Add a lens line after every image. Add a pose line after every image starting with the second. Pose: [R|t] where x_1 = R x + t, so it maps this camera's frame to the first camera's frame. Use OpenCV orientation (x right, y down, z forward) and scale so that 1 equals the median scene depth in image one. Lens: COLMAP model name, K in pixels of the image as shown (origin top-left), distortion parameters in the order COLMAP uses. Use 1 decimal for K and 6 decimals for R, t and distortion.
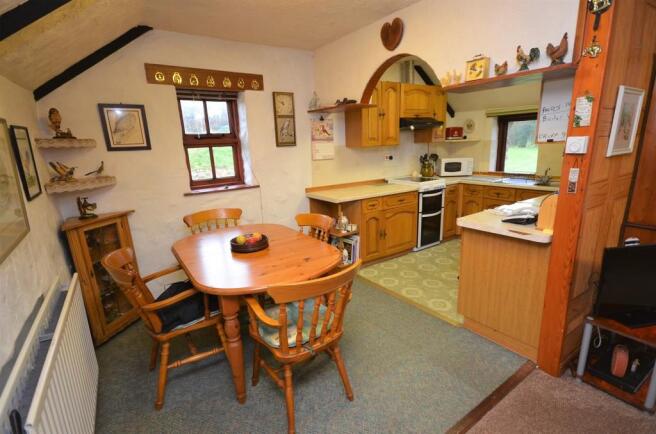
lens RADIAL K [[317.3, 0, 332.9], [0, 317.3, 221.8], [0, 0, 1]] dist [0.000869, 0.000428]
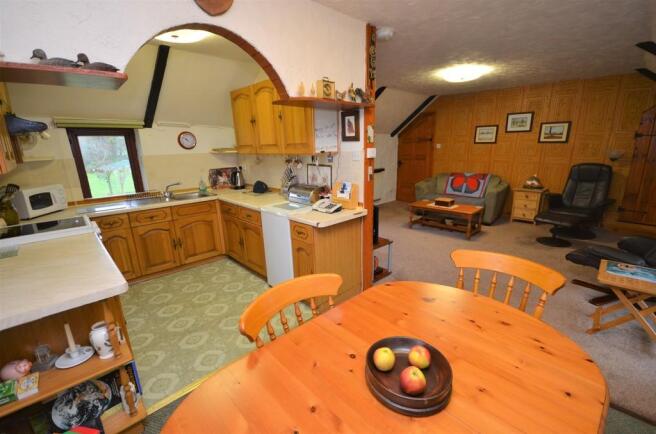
lens RADIAL K [[286.5, 0, 332.7], [0, 286.5, 221.7], [0, 0, 1]] dist [0.017059, -0.017199]
pose [[-0.149669, -0.218385, 0.964317, -0.387500], [0.270882, 0.928930, 0.252414, -0.168585], [-0.950906, 0.298995, -0.079875, 0.701042]]
